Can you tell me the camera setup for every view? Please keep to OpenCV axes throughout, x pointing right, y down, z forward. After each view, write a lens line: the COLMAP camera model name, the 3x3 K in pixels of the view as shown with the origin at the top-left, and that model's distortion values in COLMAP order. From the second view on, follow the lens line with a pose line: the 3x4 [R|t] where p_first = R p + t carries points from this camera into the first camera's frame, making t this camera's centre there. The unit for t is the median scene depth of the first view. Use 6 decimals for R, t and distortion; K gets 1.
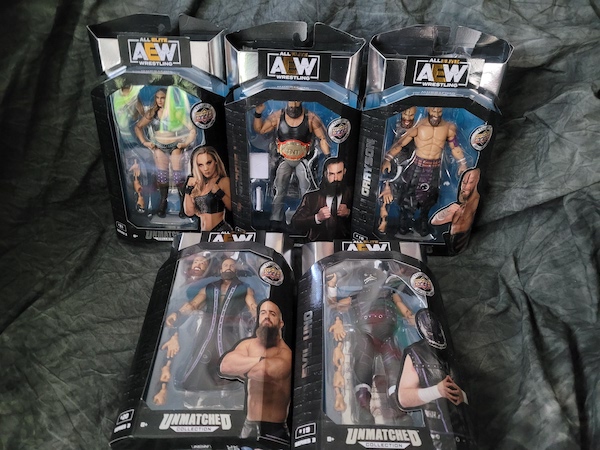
lens RADIAL K [[481.6, 0, 300.2], [0, 481.6, 224.5], [0, 0, 1]] dist [0.017115, -0.059335]
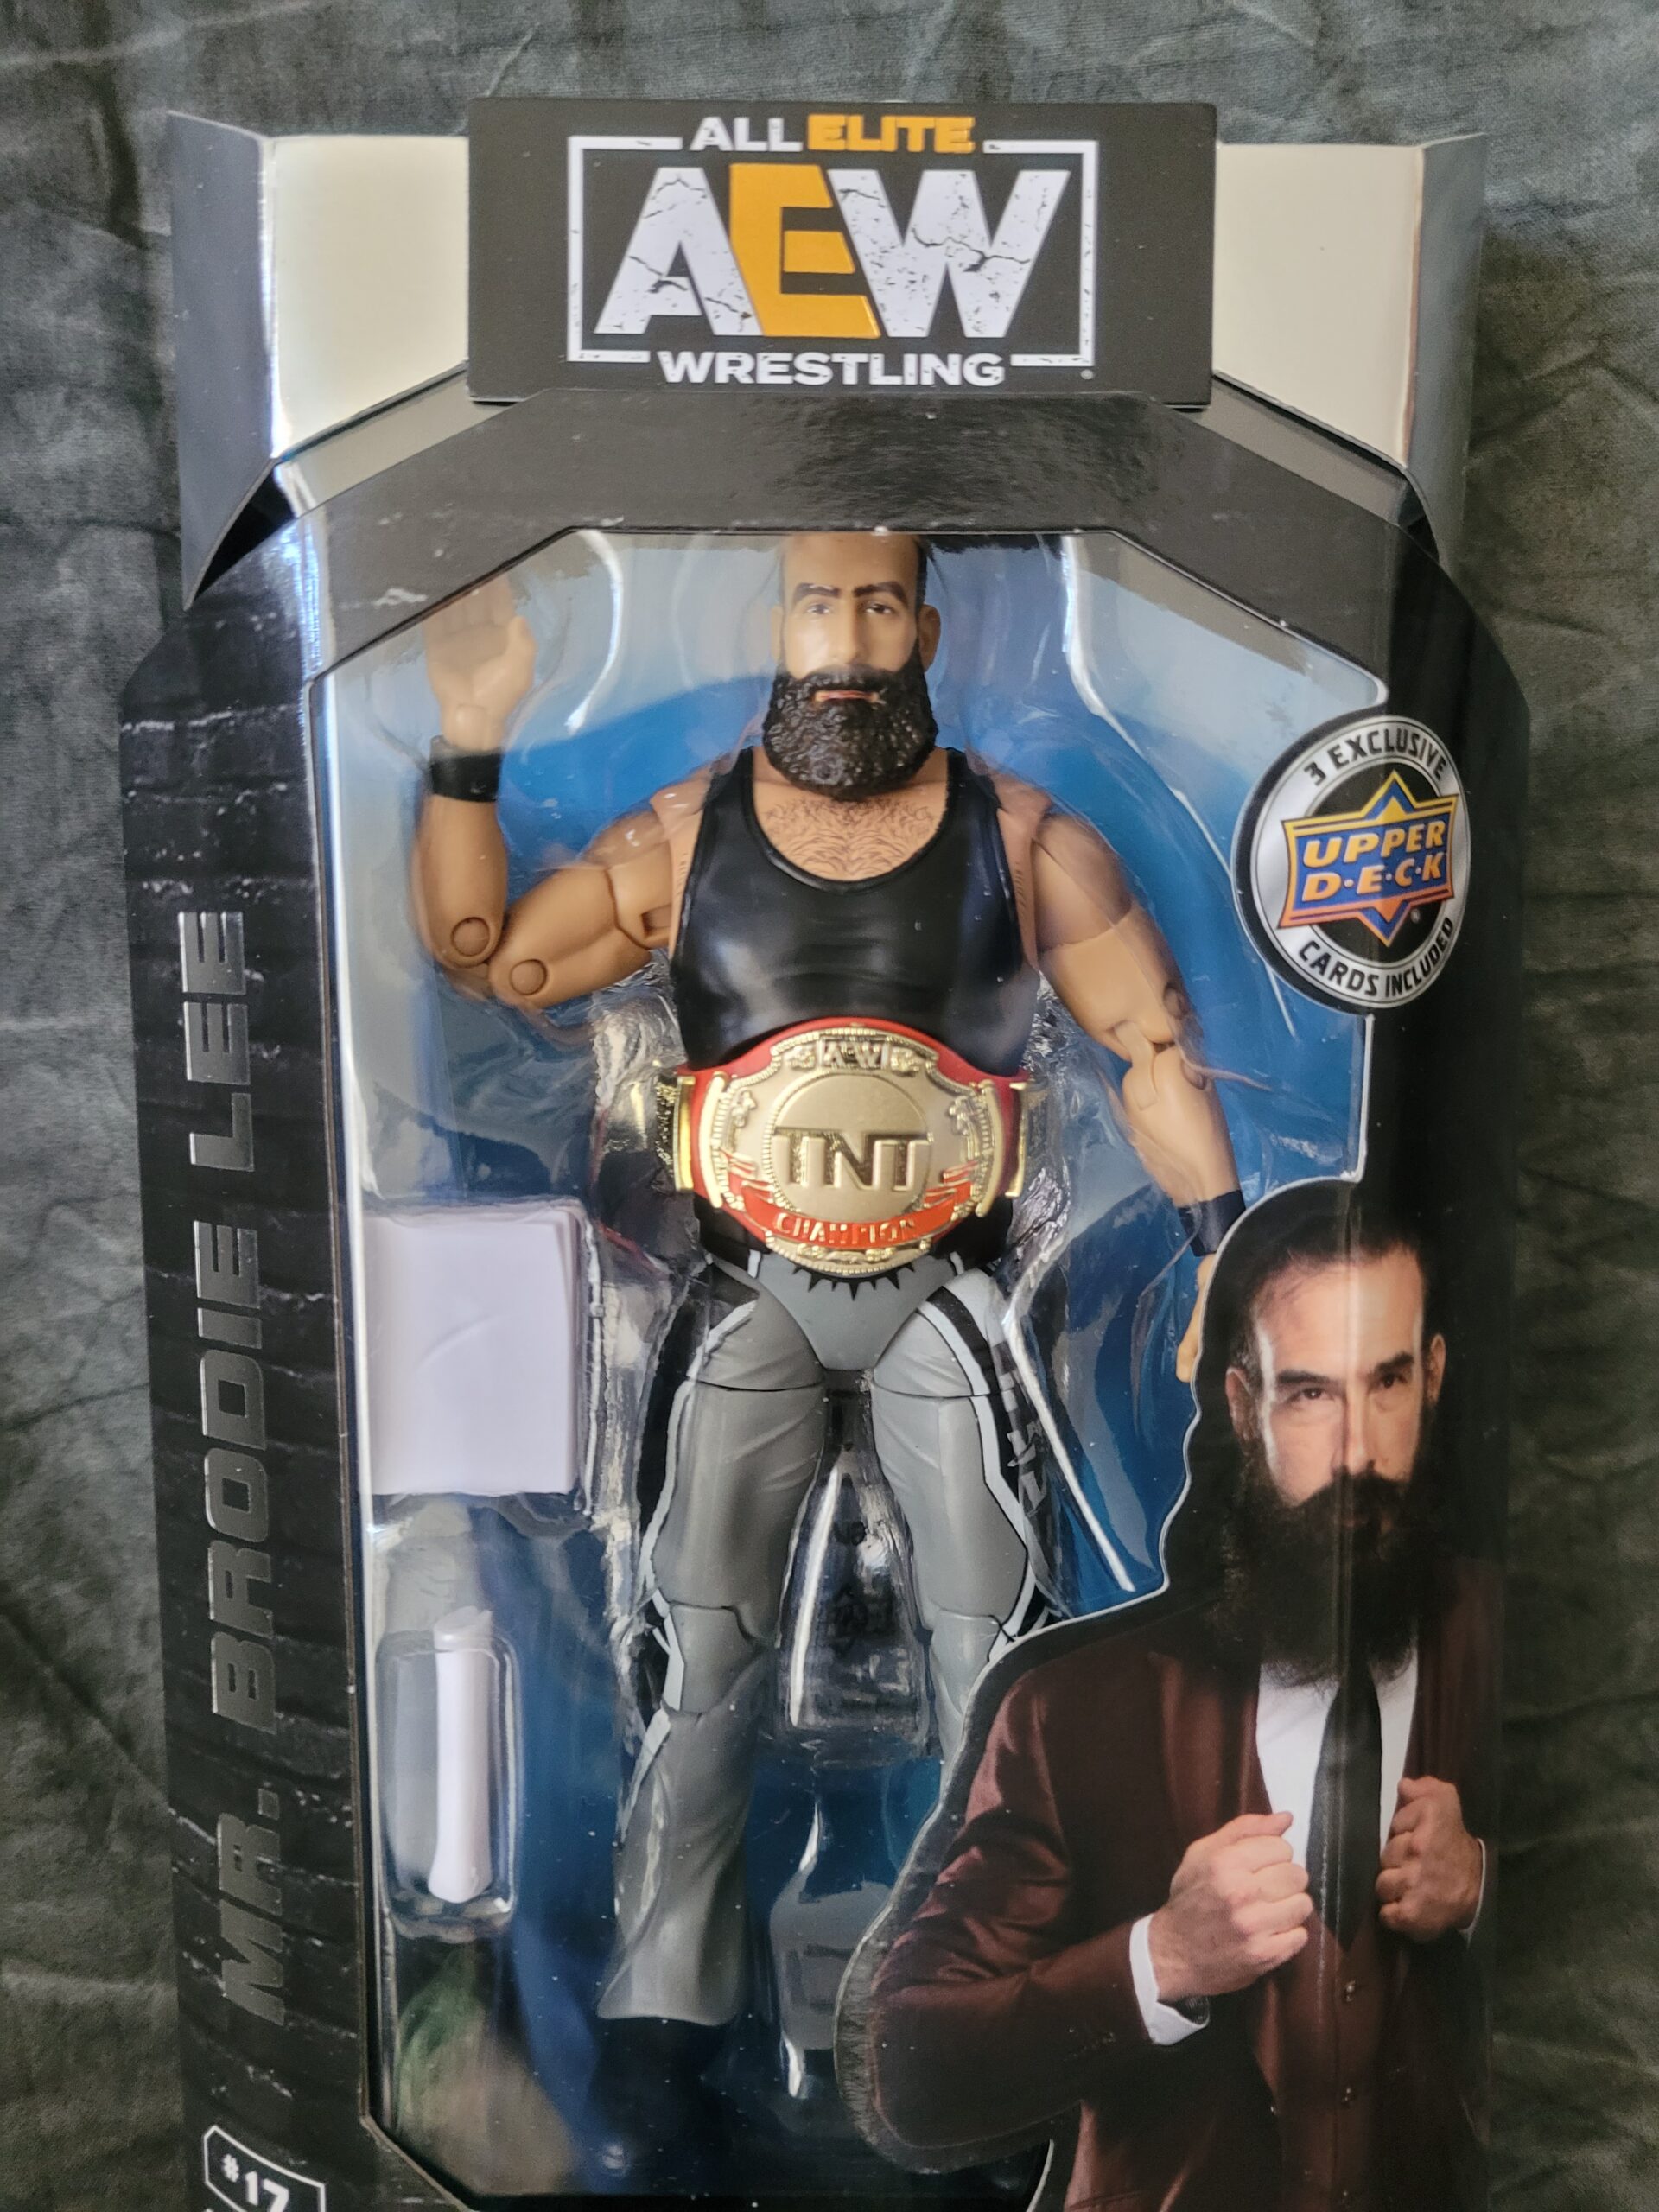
lens RADIAL K [[1775.4, 0, 834.6], [0, 1775.4, 1107.7], [0, 0, 1]] dist [0.017115, -0.059335]
pose [[0.999006, -0.027070, 0.035425, -0.028722], [0.040105, 0.892745, -0.448775, -0.011097], [-0.019477, 0.449749, 0.892942, 0.695844]]
